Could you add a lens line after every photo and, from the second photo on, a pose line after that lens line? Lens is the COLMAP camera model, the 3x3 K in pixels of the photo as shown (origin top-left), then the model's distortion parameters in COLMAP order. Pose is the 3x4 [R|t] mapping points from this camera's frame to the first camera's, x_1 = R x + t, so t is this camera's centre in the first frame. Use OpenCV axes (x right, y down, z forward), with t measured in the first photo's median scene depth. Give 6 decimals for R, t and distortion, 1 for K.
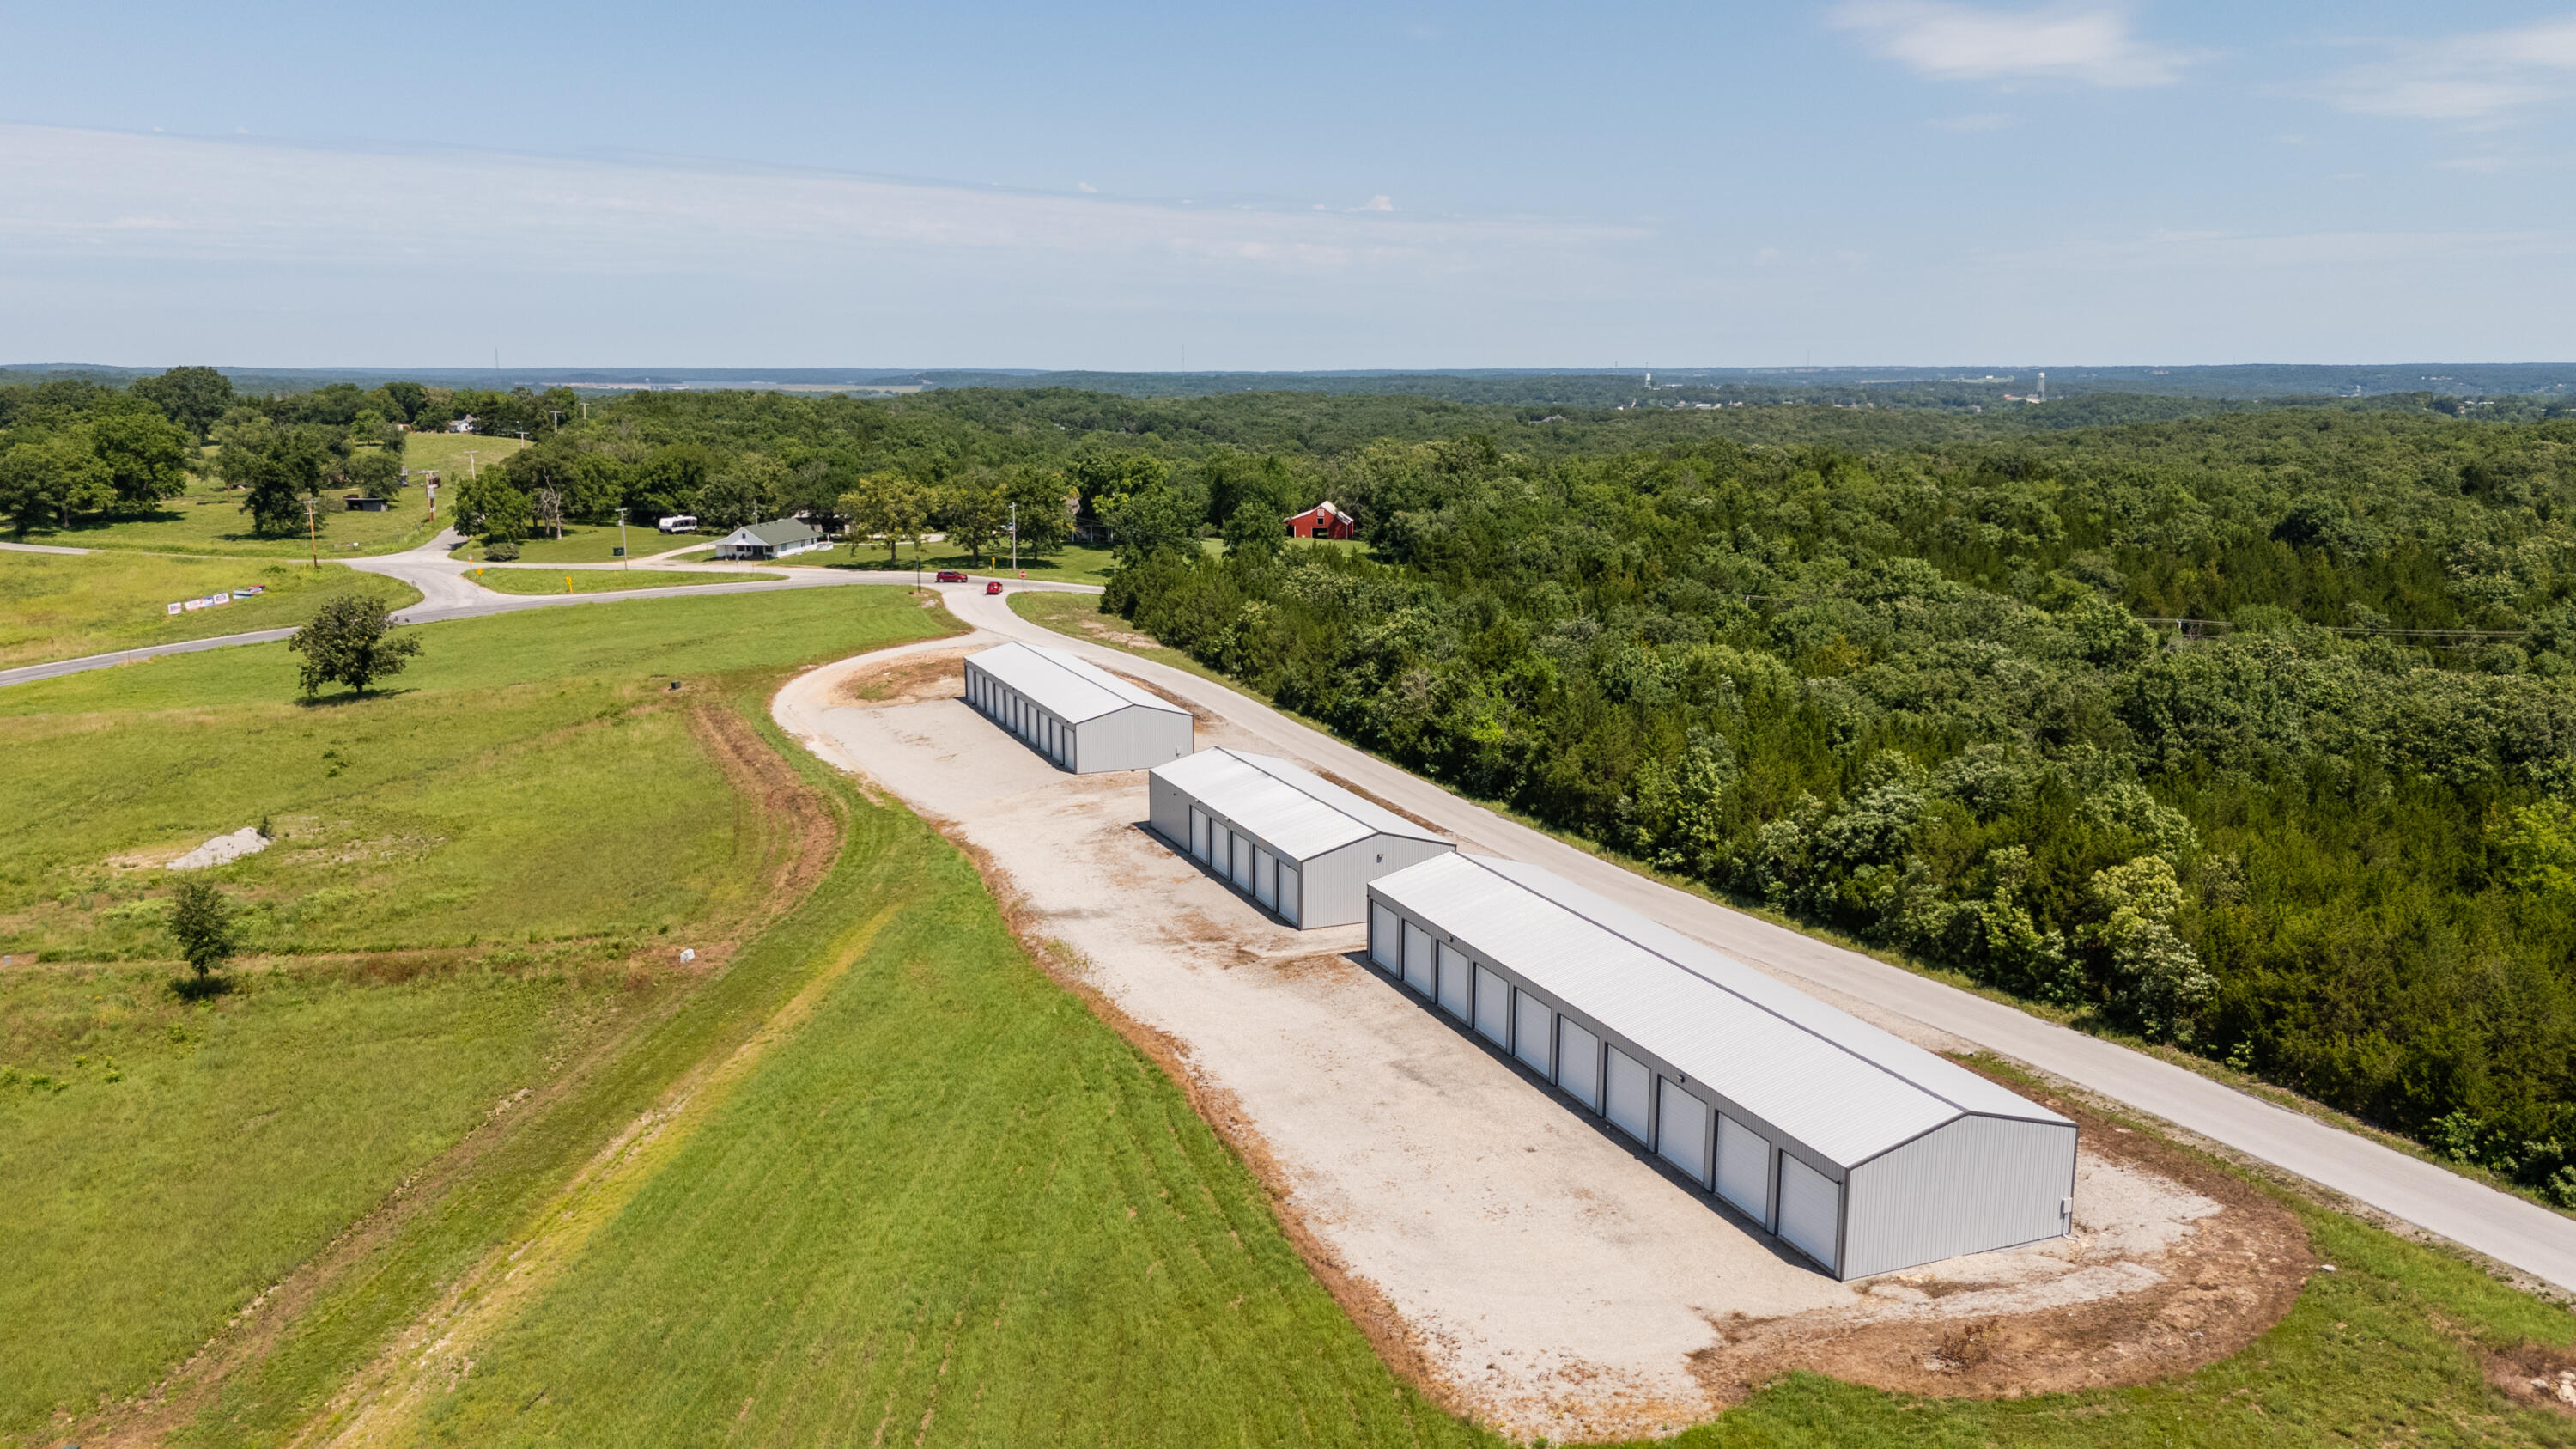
lens RADIAL K [[1879.8, 0, 1284.1], [0, 1879.8, 721.7], [0, 0, 1]] dist [0.075190, -0.072582]
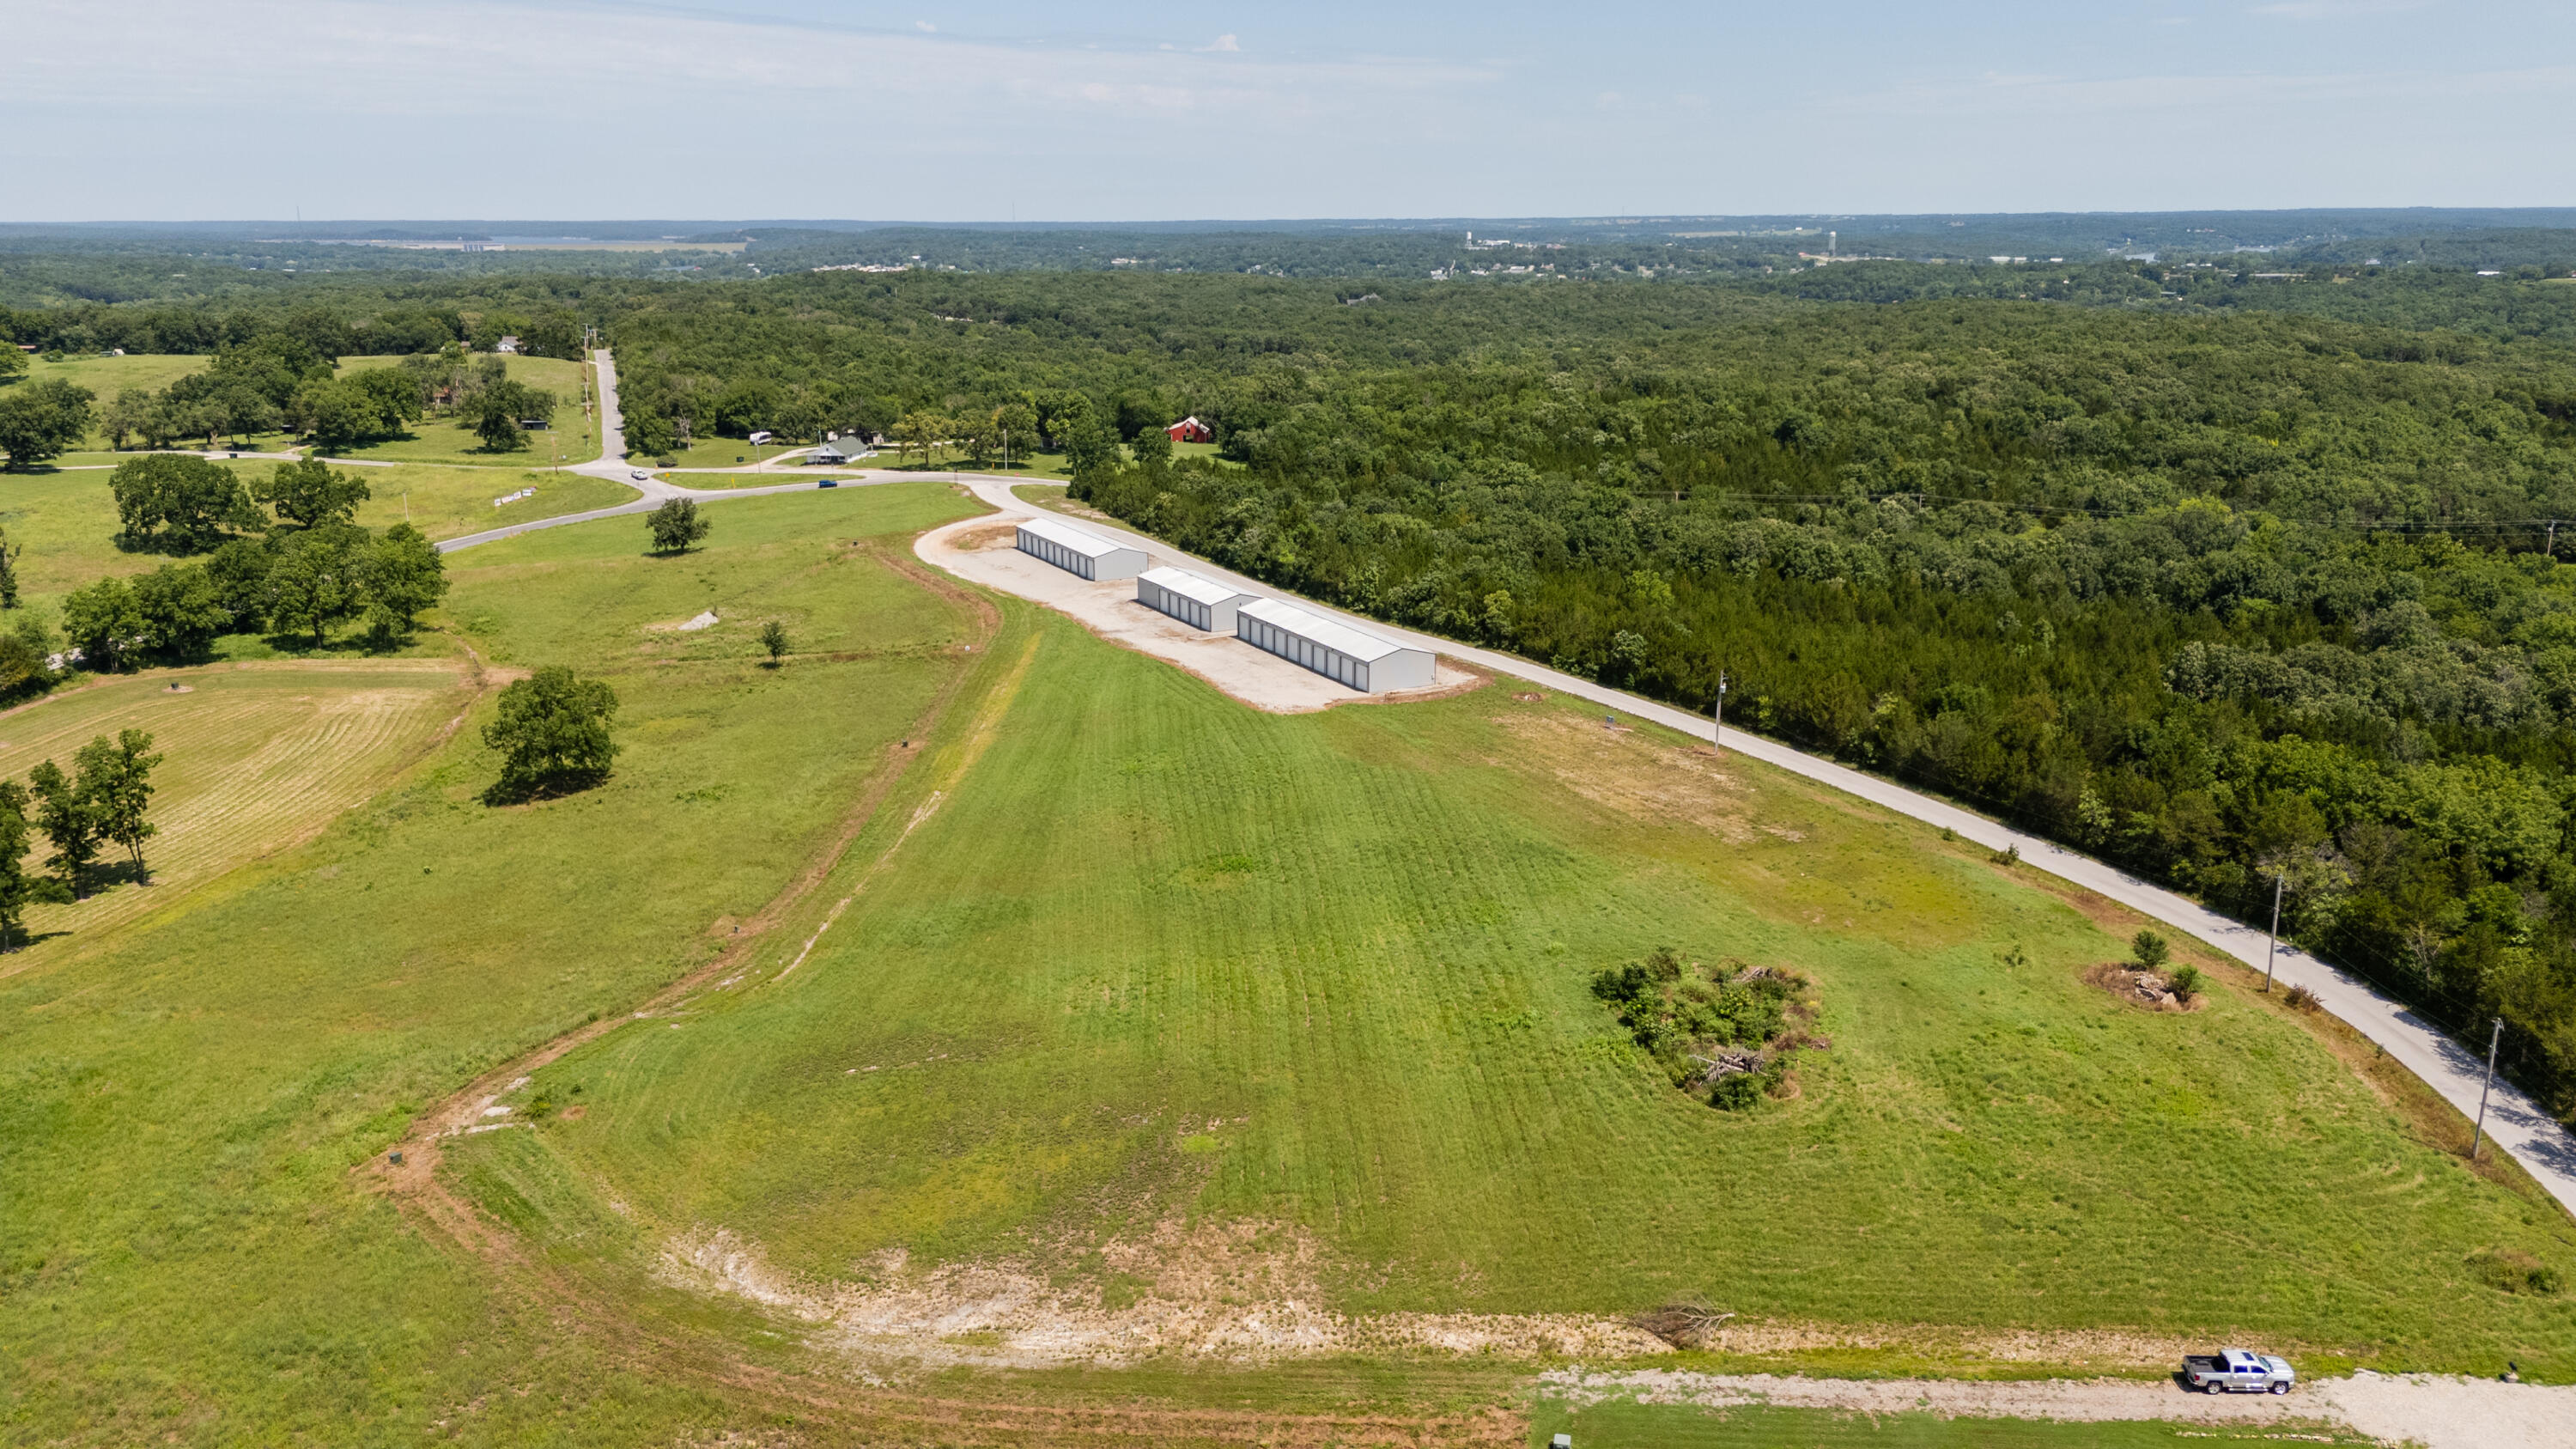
lens RADIAL K [[1879.8, 0, 1295.4], [0, 1879.8, 724.4], [0, 0, 1]] dist [0.075190, -0.072582]
pose [[0.995549, -0.026907, 0.090318, -0.061848], [0.019768, 0.996676, 0.079028, 0.019319], [-0.092144, -0.076891, 0.992773, -0.876934]]
